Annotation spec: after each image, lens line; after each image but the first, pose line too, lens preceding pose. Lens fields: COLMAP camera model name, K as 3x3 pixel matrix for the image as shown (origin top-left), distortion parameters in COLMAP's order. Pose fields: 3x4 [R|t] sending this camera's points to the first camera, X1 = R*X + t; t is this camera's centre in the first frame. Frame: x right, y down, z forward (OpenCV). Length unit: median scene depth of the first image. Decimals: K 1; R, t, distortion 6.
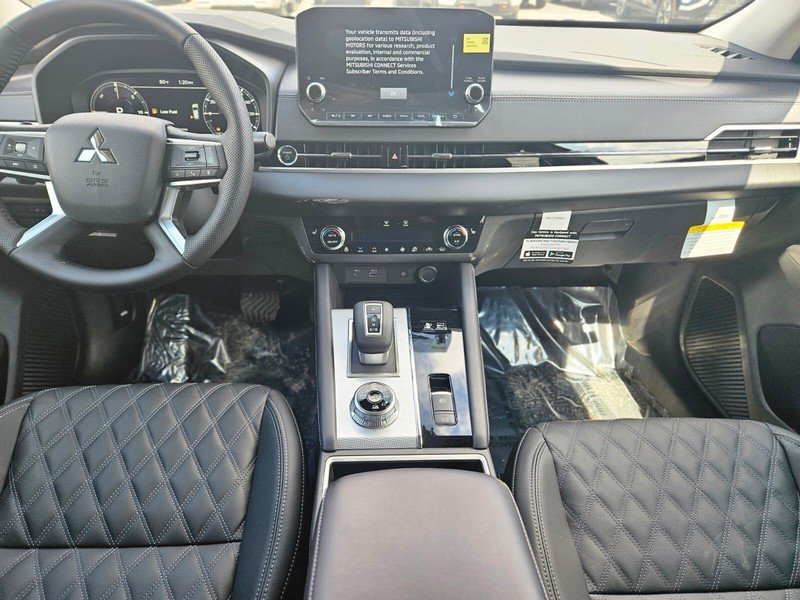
lens RADIAL K [[541.7, 0, 389.8], [0, 541.7, 310.6], [0, 0, 1]] dist [0.078335, -0.067009]
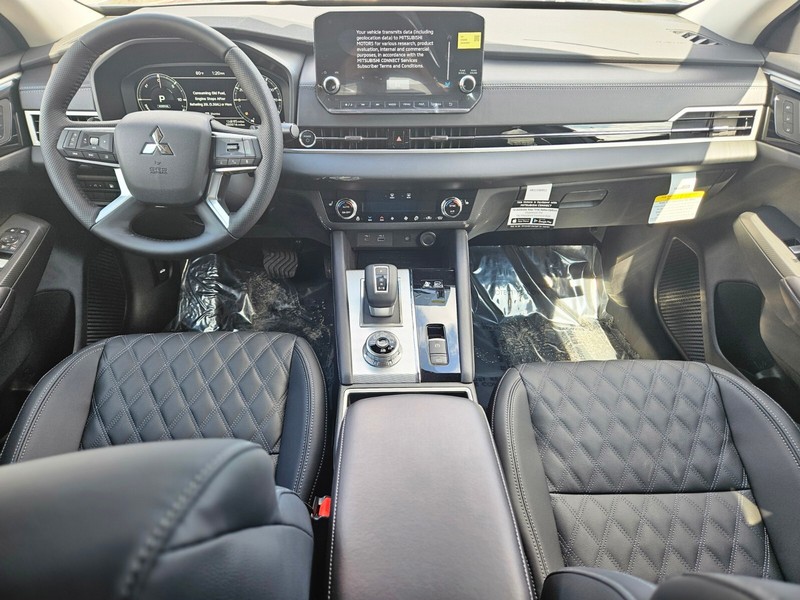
lens RADIAL K [[538.1, 0, 386.6], [0, 538.1, 300.2], [0, 0, 1]] dist [0.083845, -0.072066]
pose [[0.999772, -0.001837, -0.021252, 0.006563], [0.003351, 0.997442, 0.071403, -0.021063], [0.021067, -0.071458, 0.997221, -0.181632]]
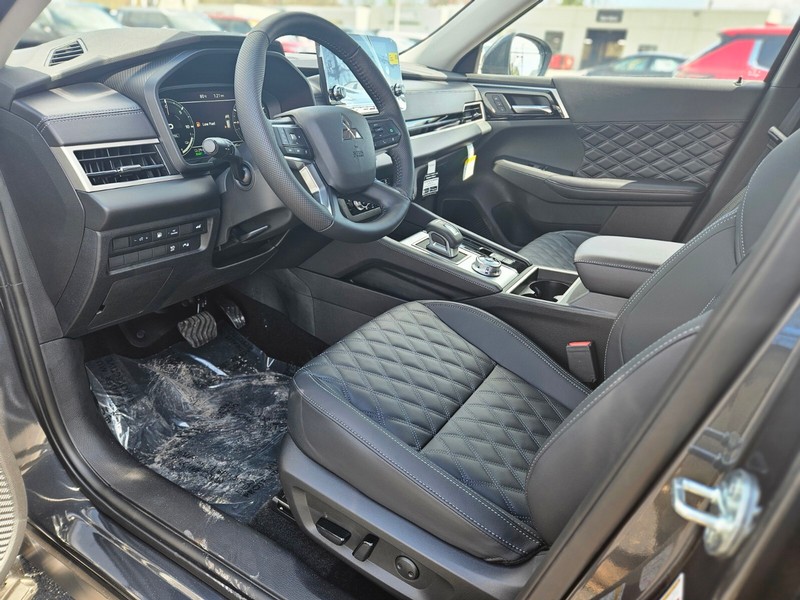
lens RADIAL K [[541.7, 0, 389.8], [0, 541.7, 310.6], [0, 0, 1]] dist [0.078335, -0.067009]
pose [[0.540920, -0.344250, 0.767396, -1.240574], [0.412139, 0.903841, 0.114952, -0.016179], [-0.733176, 0.254094, 0.630784, 0.184429]]
